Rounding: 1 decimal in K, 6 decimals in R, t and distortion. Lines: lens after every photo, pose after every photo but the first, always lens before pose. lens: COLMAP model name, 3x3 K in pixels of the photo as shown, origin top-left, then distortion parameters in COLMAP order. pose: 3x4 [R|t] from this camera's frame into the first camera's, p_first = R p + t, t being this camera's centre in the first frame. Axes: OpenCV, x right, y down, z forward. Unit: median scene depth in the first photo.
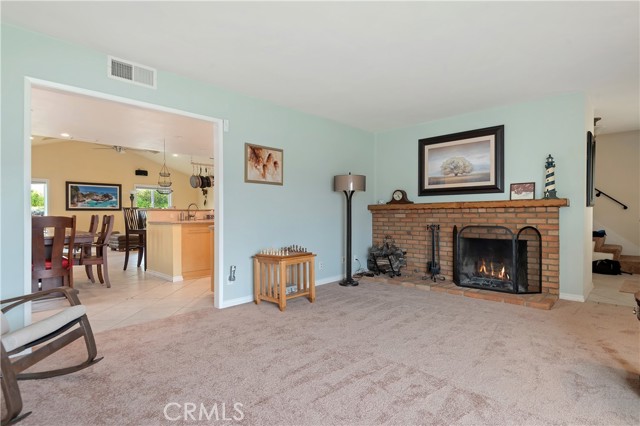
lens RADIAL K [[324.4, 0, 330.4], [0, 324.4, 214.2], [0, 0, 1]] dist [0.022633, -0.001954]
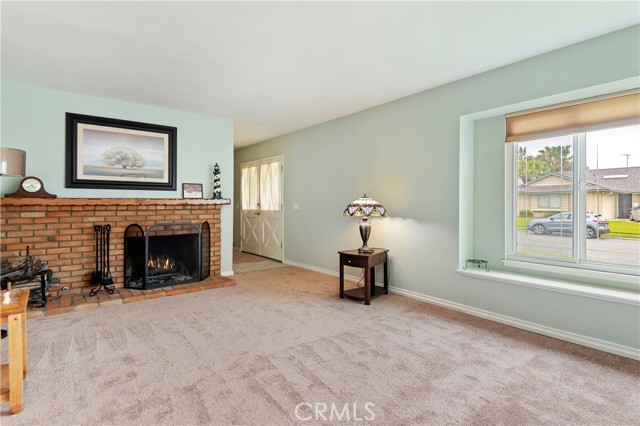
lens RADIAL K [[324.4, 0, 327.5], [0, 324.4, 203.4], [0, 0, 1]] dist [0.022633, -0.001954]
pose [[0.165123, 0.008183, 0.986239, -0.433388], [-0.000906, 0.999966, -0.008146, -0.017123], [-0.986273, 0.000452, 0.165125, 0.333227]]
